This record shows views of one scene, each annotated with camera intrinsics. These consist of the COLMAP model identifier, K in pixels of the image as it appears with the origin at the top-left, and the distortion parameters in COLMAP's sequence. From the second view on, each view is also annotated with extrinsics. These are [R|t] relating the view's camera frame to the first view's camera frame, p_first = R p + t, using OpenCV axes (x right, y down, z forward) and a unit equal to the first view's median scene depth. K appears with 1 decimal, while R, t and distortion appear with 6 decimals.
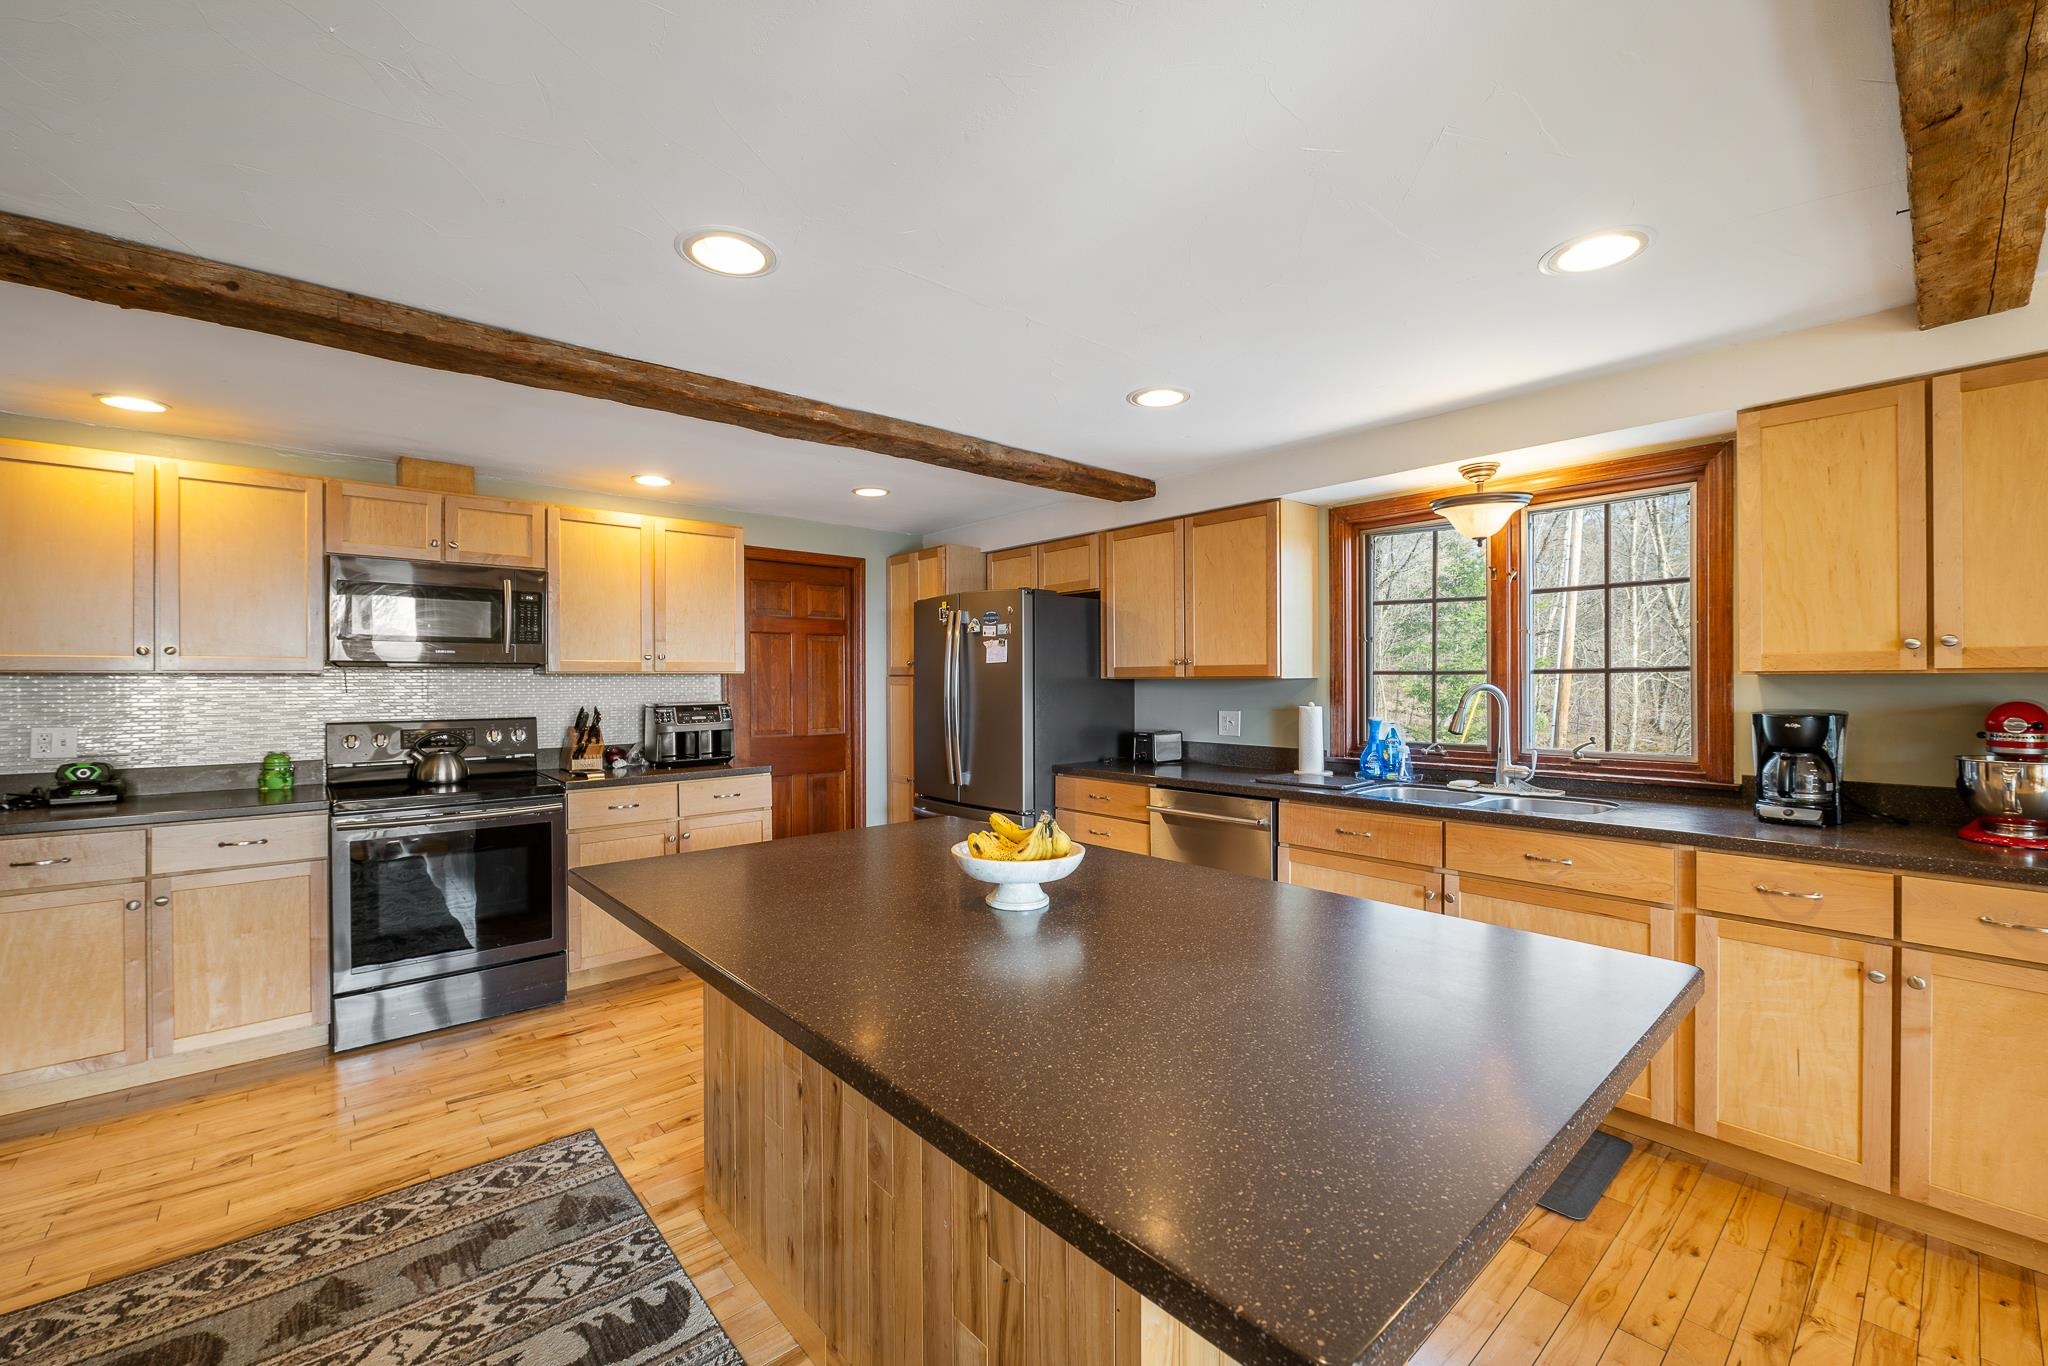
lens RADIAL K [[833.3, 0, 1024.1], [0, 833.3, 682.6], [0, 0, 1]] dist [-0.006748, -0.000216]
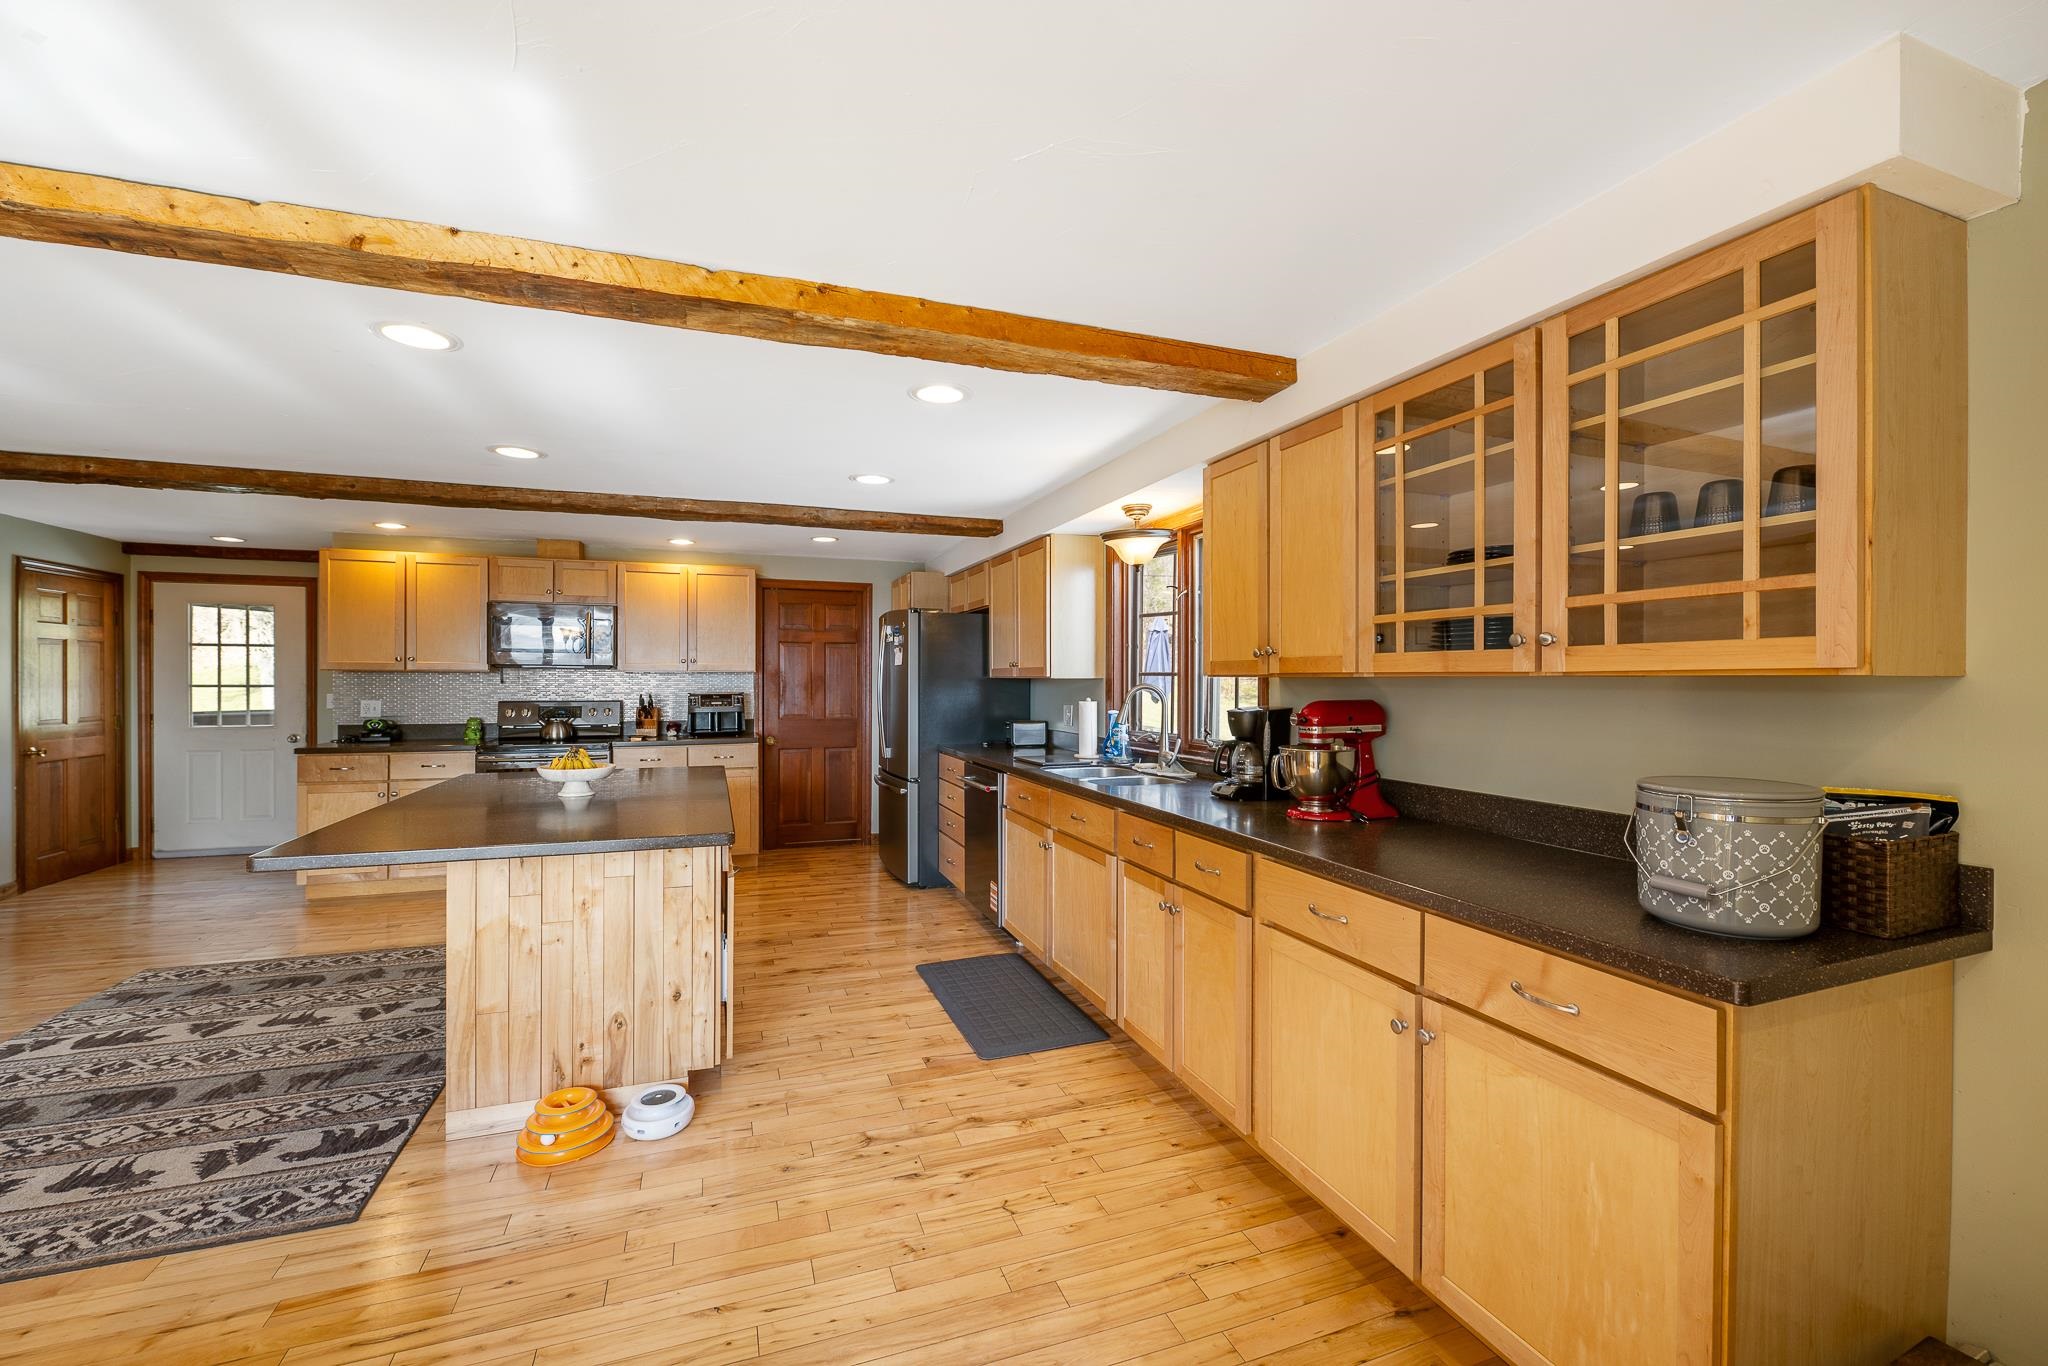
lens RADIAL K [[833.3, 0, 1012.0], [0, 833.3, 681.6], [0, 0, 1]] dist [-0.006748, -0.000216]
pose [[0.932736, 0.008439, -0.360460, 0.767324], [-0.008231, 0.999964, 0.002113, -0.002544], [0.360465, 0.000996, 0.932772, -0.197663]]
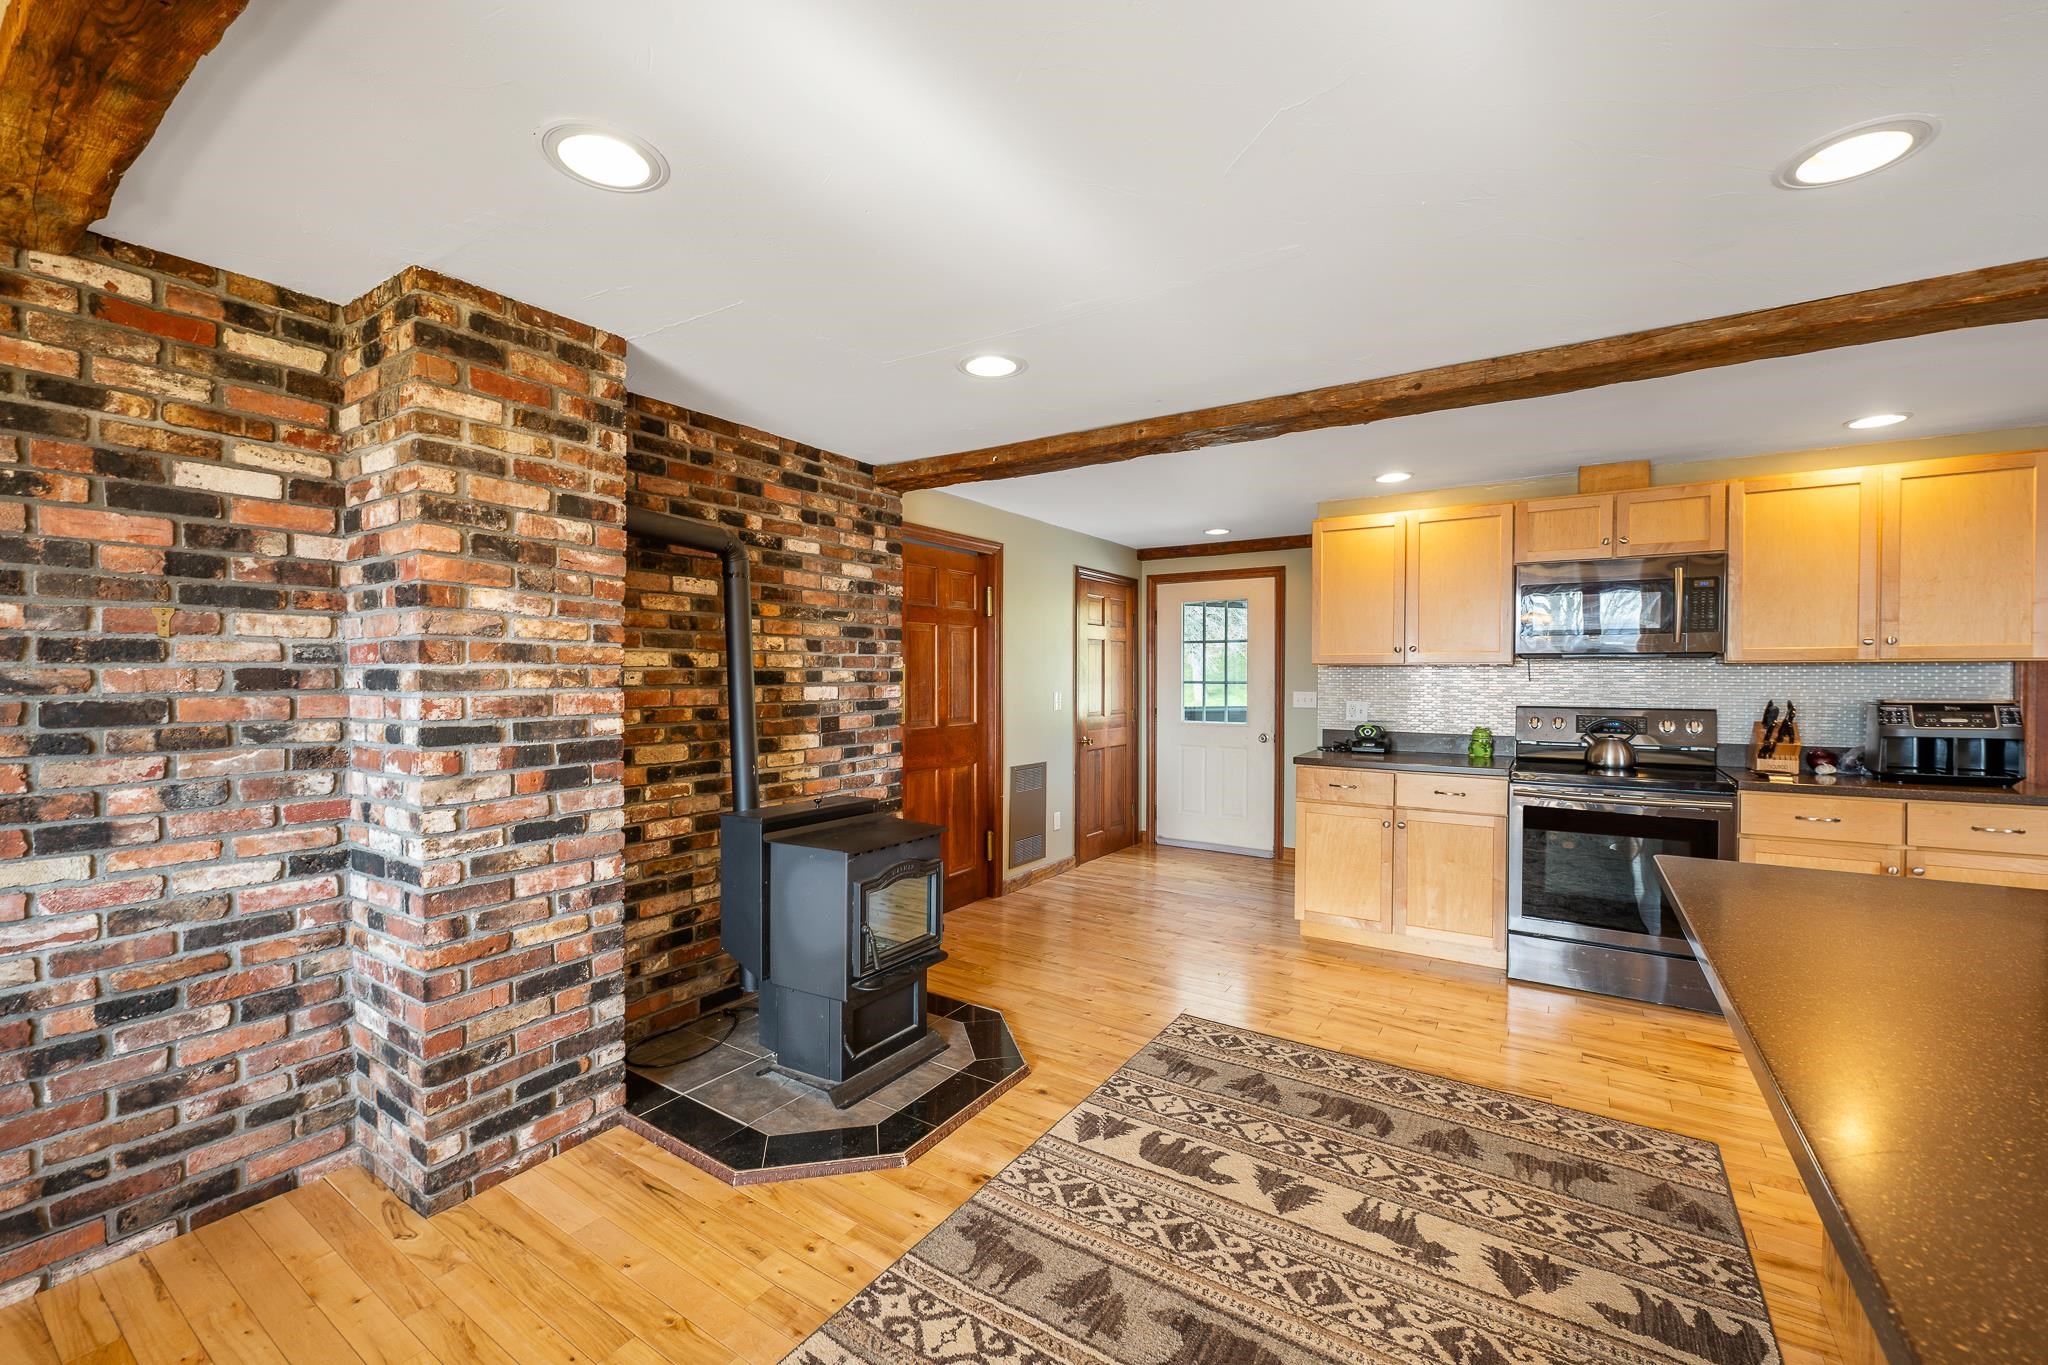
lens RADIAL K [[833.3, 0, 1020.4], [0, 833.3, 688.1], [0, 0, 1]] dist [-0.006748, -0.000216]
pose [[0.269813, 0.020996, -0.962684, 0.125570], [-0.003636, 0.999777, 0.020786, 0.000950], [0.962906, -0.002108, 0.269829, -0.013172]]
